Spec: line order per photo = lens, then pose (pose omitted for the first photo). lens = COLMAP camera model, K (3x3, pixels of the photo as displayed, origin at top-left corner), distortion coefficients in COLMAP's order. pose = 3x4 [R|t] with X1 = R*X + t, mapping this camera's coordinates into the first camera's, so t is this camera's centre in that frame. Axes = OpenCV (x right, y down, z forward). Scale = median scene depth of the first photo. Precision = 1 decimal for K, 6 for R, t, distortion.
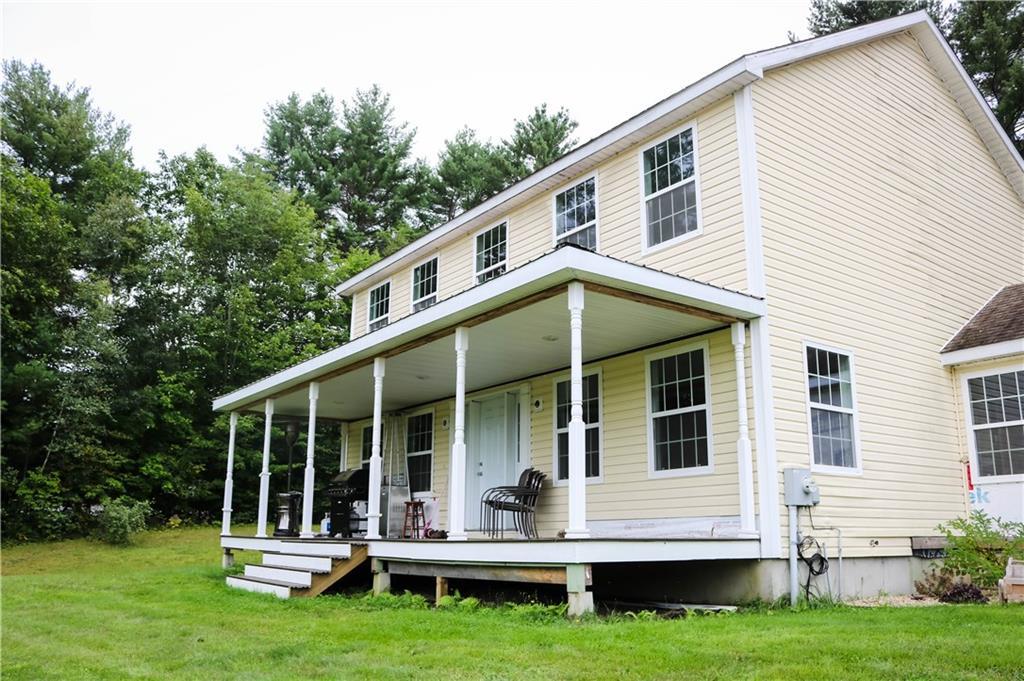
lens RADIAL K [[839.5, 0, 513.0], [0, 839.5, 357.1], [0, 0, 1]] dist [-0.182762, 0.145429]
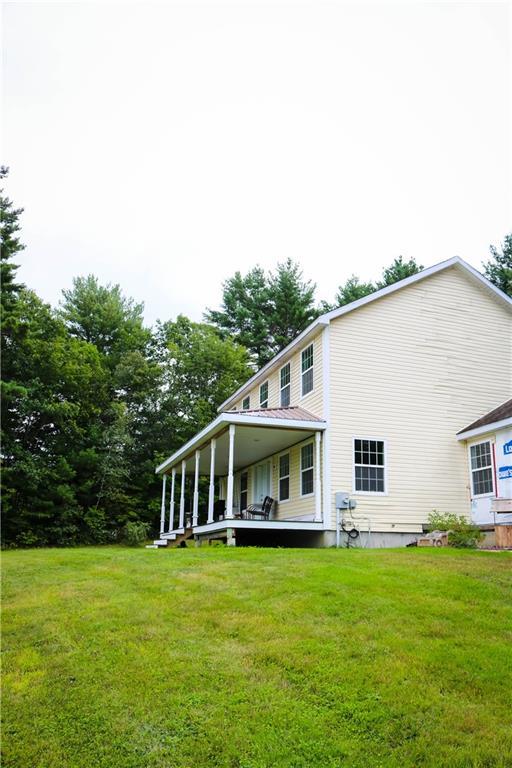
lens RADIAL K [[629.6, 0, 256.0], [0, 629.6, 384.0], [0, 0, 1]] dist [-0.182762, 0.145429]
pose [[0.948777, -0.076503, -0.306546, 0.345763], [0.057286, 0.995815, -0.071215, -0.031169], [0.310711, 0.050007, 0.949188, -0.401716]]
